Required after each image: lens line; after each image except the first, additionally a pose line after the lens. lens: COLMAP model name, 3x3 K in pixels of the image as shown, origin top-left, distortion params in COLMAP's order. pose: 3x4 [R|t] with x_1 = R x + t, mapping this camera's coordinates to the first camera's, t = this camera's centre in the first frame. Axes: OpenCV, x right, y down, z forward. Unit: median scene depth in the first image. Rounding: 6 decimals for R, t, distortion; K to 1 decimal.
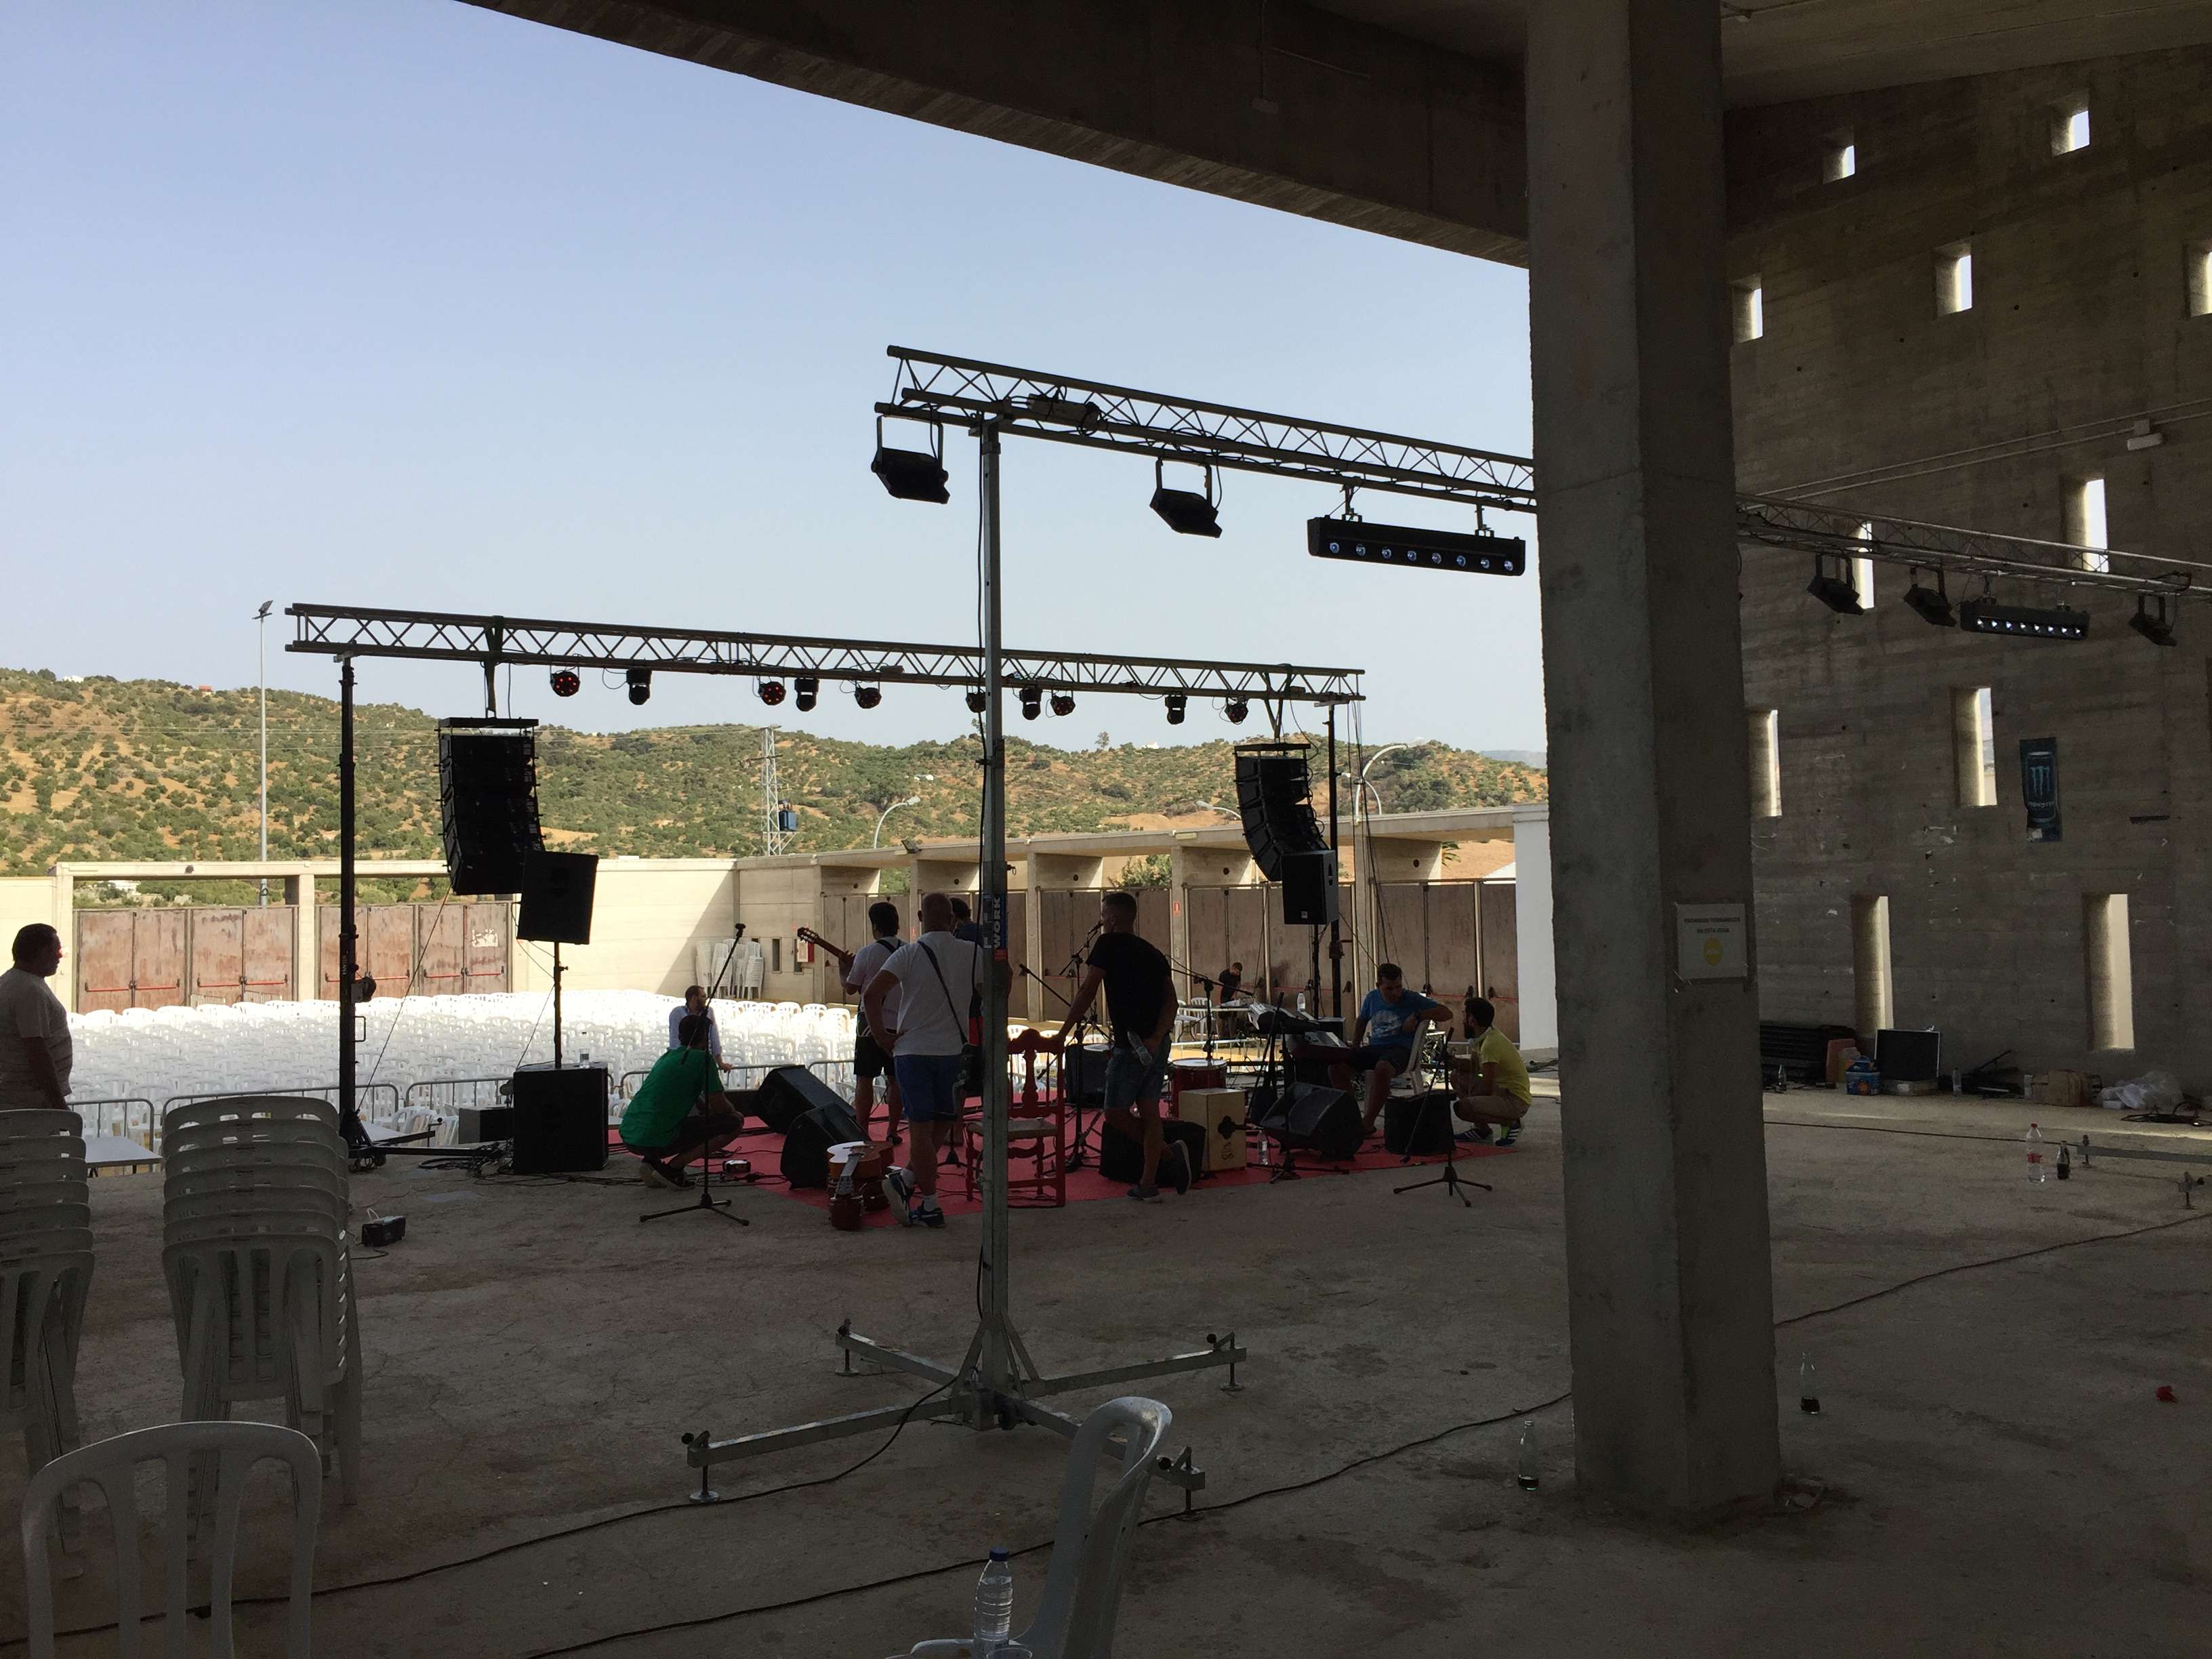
lens RADIAL K [[1891.5, 0, 1062.0], [0, 1891.5, 809.1], [0, 0, 1]] dist [0.074165, -0.094705]
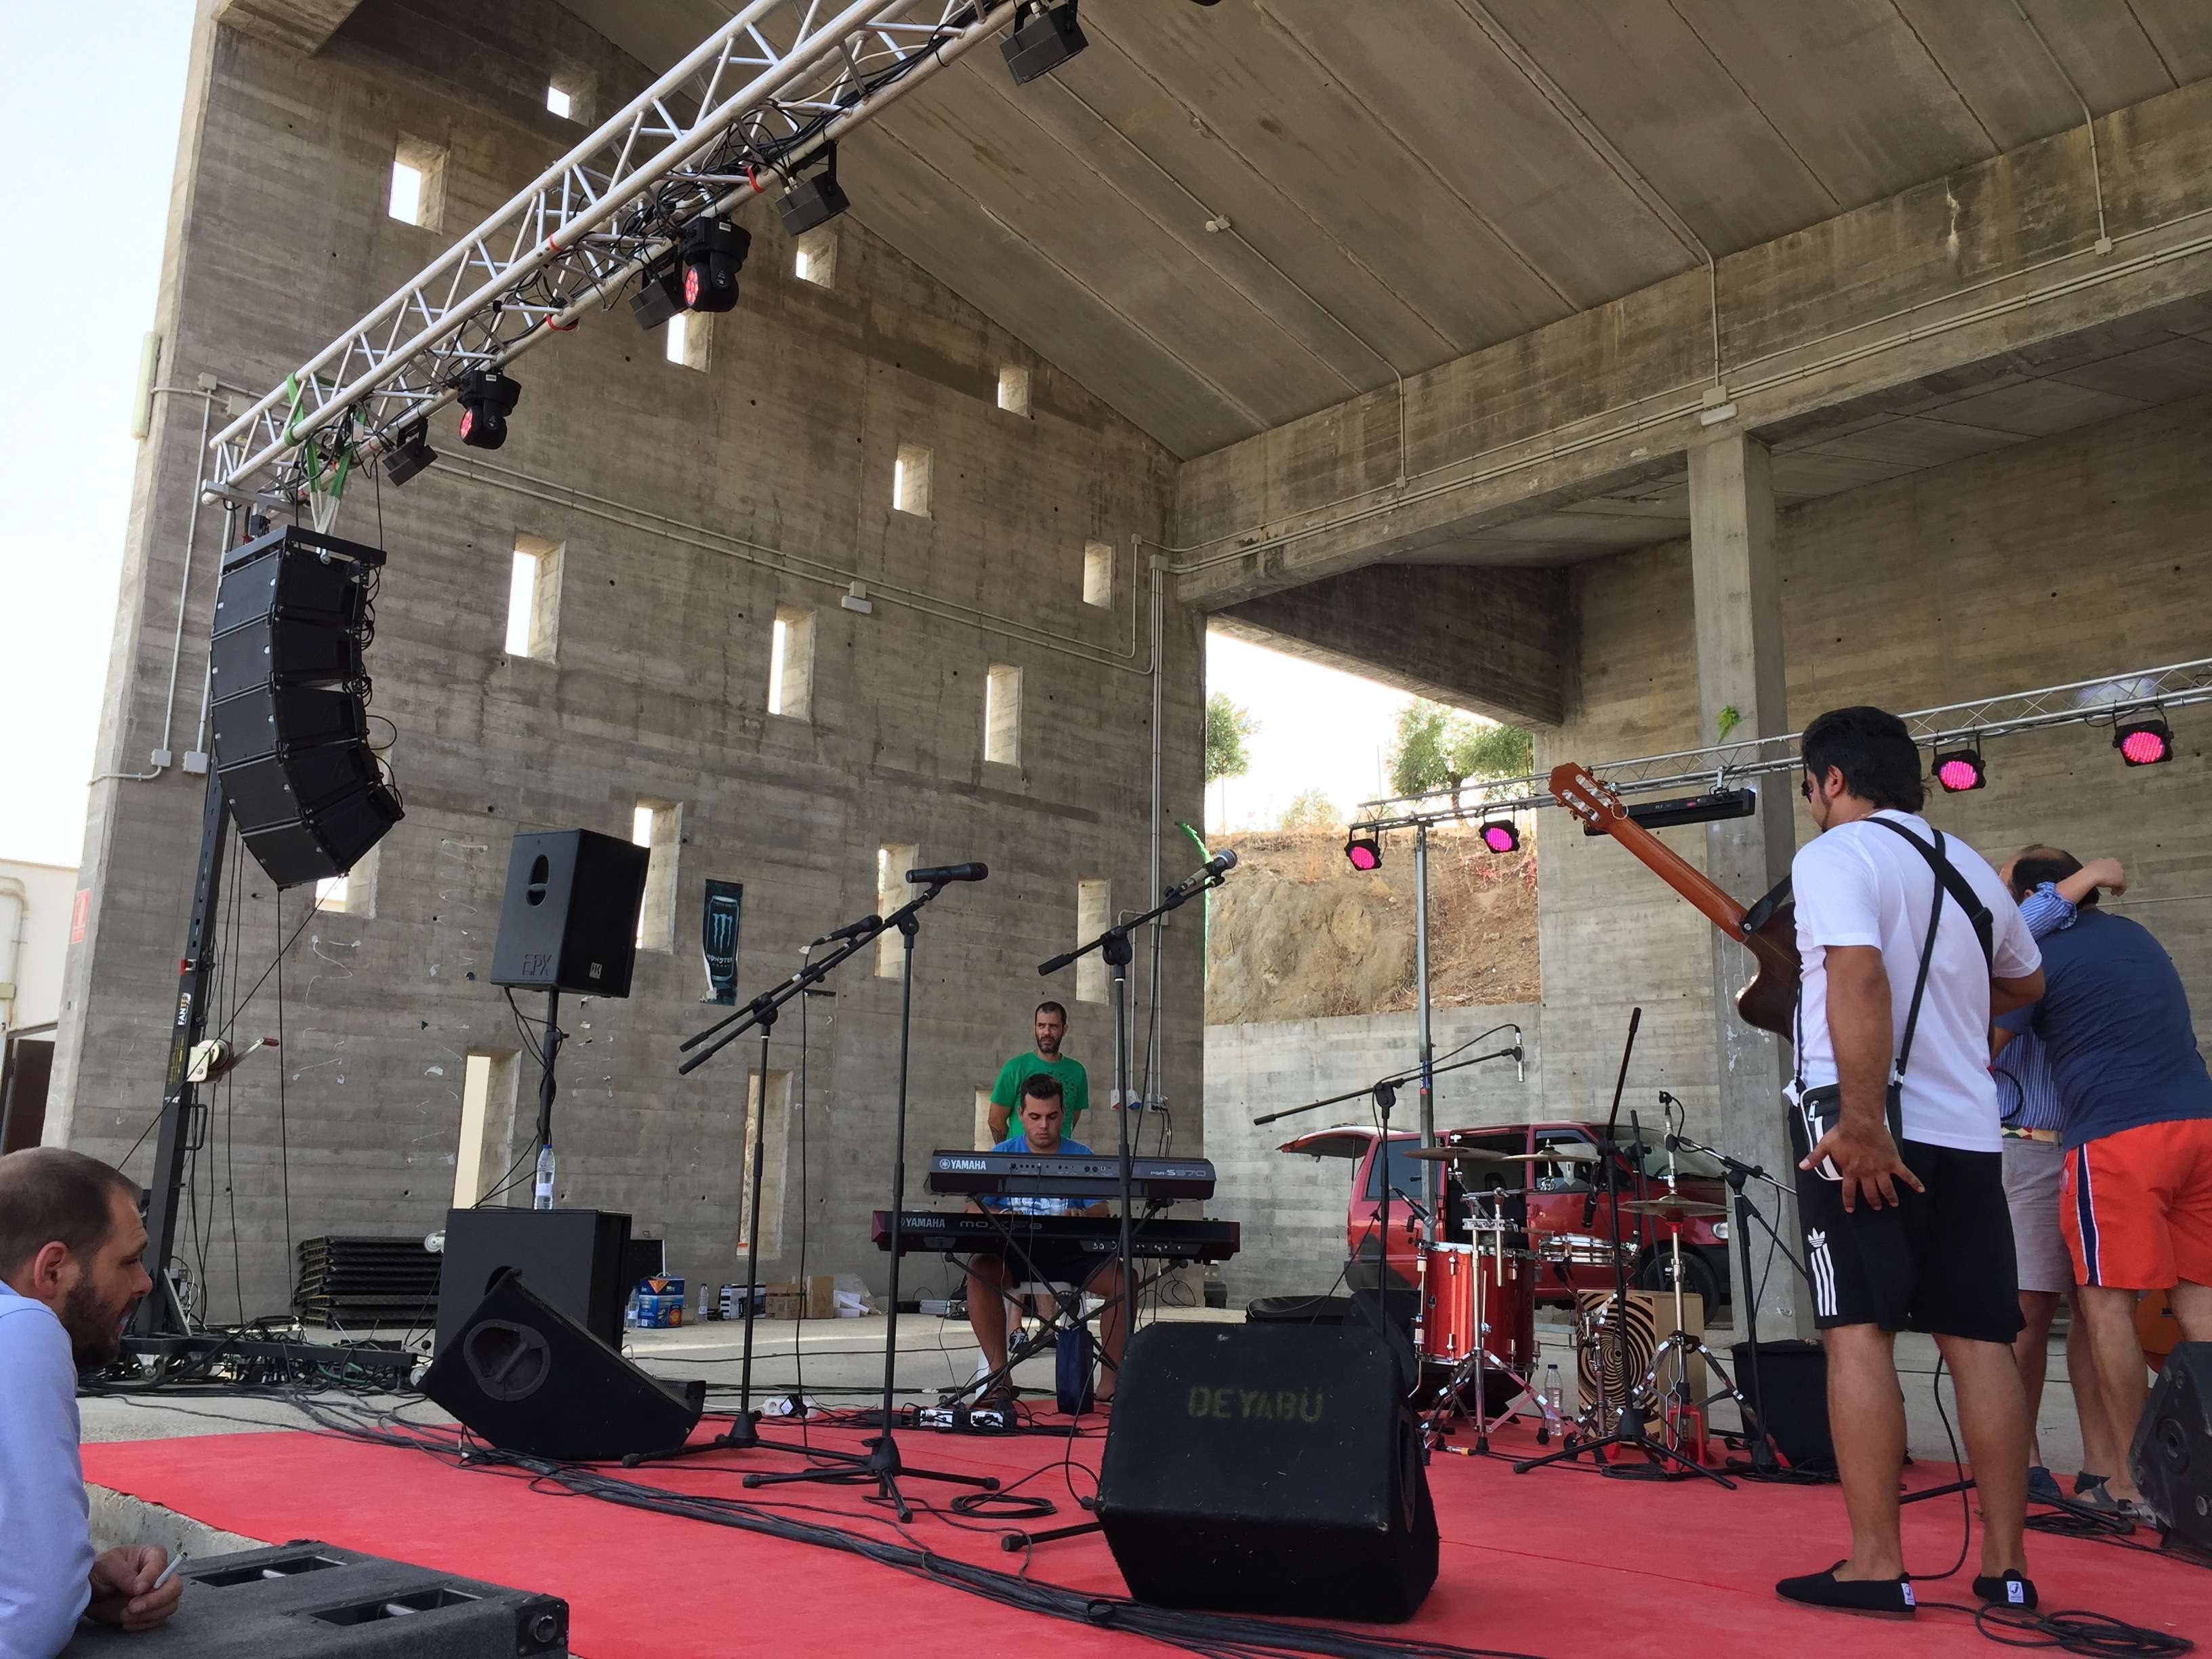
lens RADIAL K [[1891.5, 0, 1094.5], [0, 1891.5, 777.3], [0, 0, 1]] dist [0.074165, -0.094705]
pose [[-0.159613, 0.235928, 0.958573, -0.136033], [-0.063787, 0.966528, -0.248507, 0.047620], [-0.985117, -0.100809, -0.139222, 0.390727]]
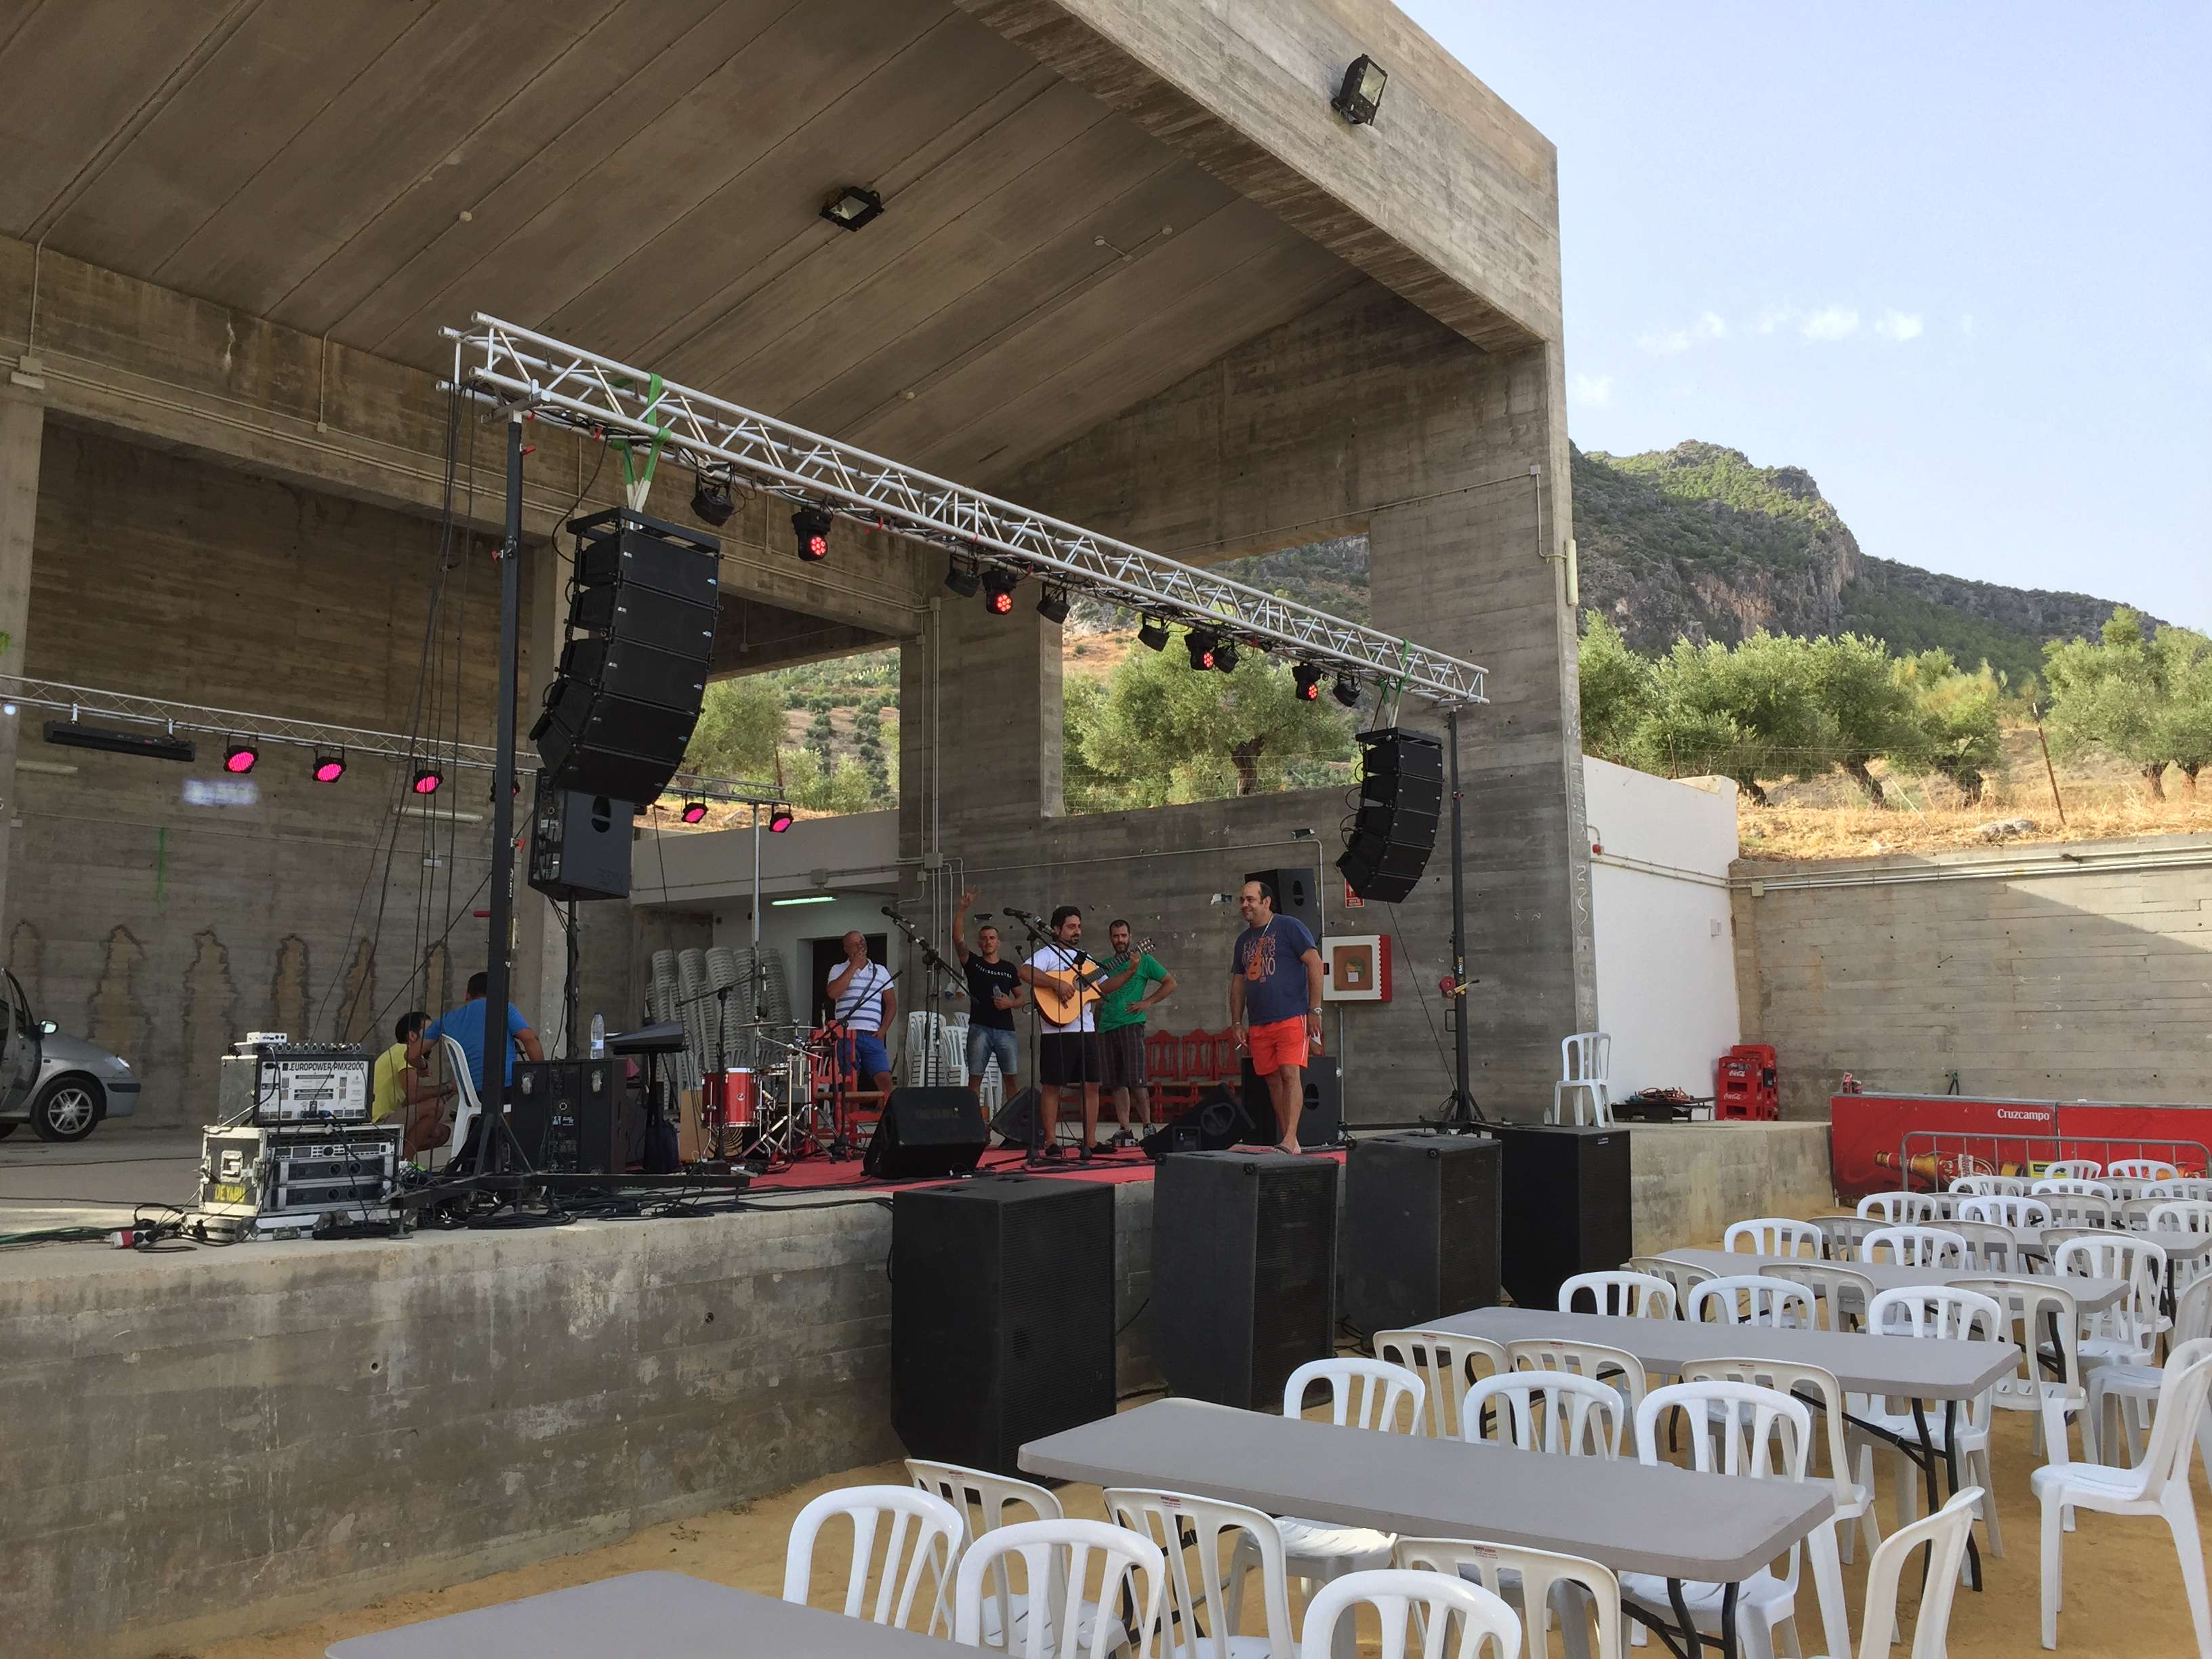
lens RADIAL K [[1891.5, 0, 1084.8], [0, 1891.5, 786.6], [0, 0, 1]] dist [0.074165, -0.094705]
pose [[-0.951613, -0.022418, -0.306480, 0.067094], [0.037110, 0.981653, -0.187028, 0.059266], [0.305050, -0.189352, -0.933322, 0.662968]]
